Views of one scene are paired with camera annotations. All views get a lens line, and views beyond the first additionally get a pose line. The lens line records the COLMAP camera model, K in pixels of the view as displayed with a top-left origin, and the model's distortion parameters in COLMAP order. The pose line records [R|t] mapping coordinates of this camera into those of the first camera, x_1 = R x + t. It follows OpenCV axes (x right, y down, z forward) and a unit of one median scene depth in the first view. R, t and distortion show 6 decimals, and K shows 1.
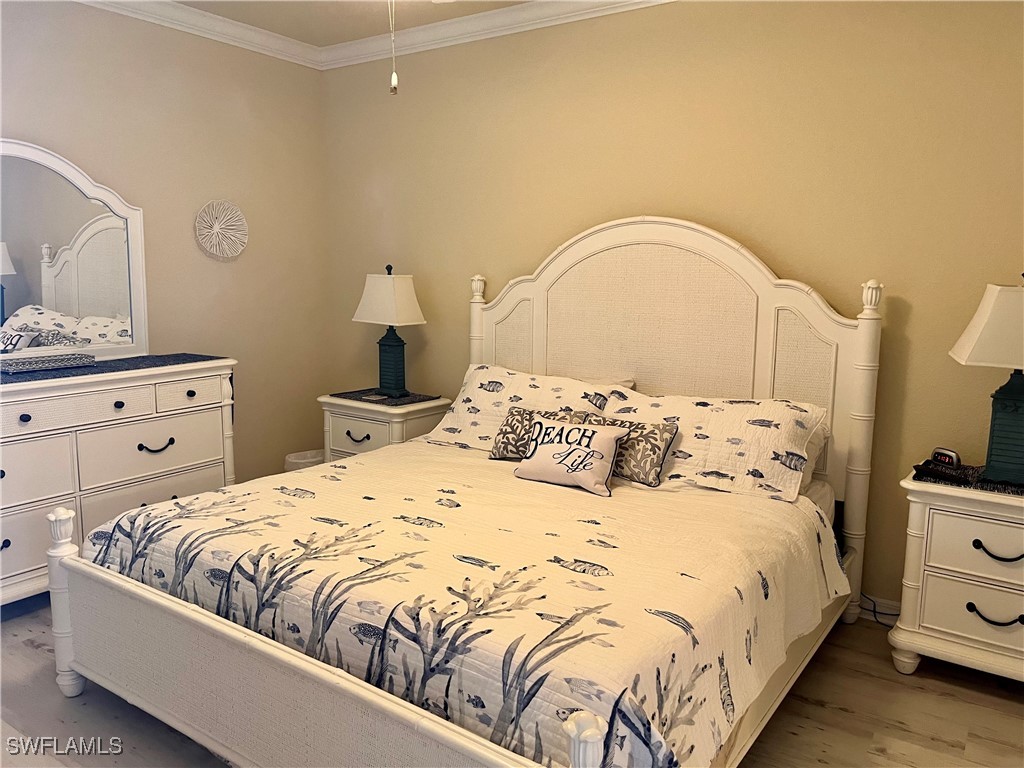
lens RADIAL K [[766.9, 0, 517.7], [0, 766.9, 387.8], [0, 0, 1]] dist [0.049881, -0.069634]
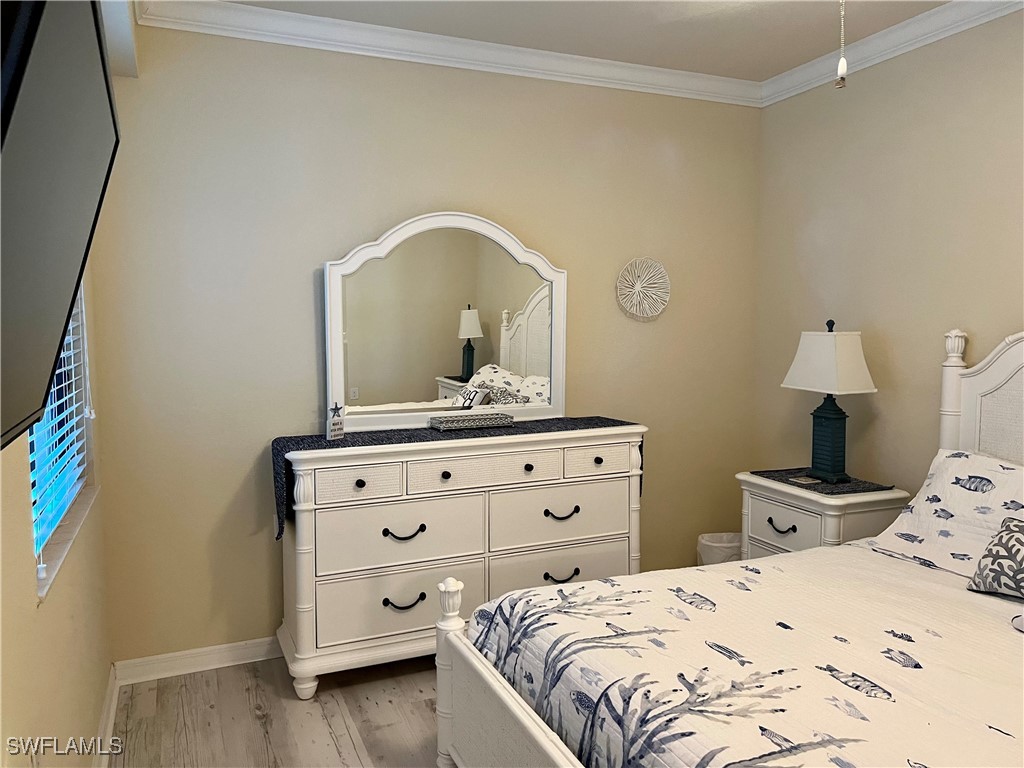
lens RADIAL K [[766.9, 0, 517.7], [0, 766.9, 387.8], [0, 0, 1]] dist [0.049881, -0.069634]
pose [[0.849457, 0.024031, -0.527111, -0.018894], [-0.063943, 0.996288, -0.057626, -0.024399], [0.523770, 0.082656, 0.847840, 0.172507]]
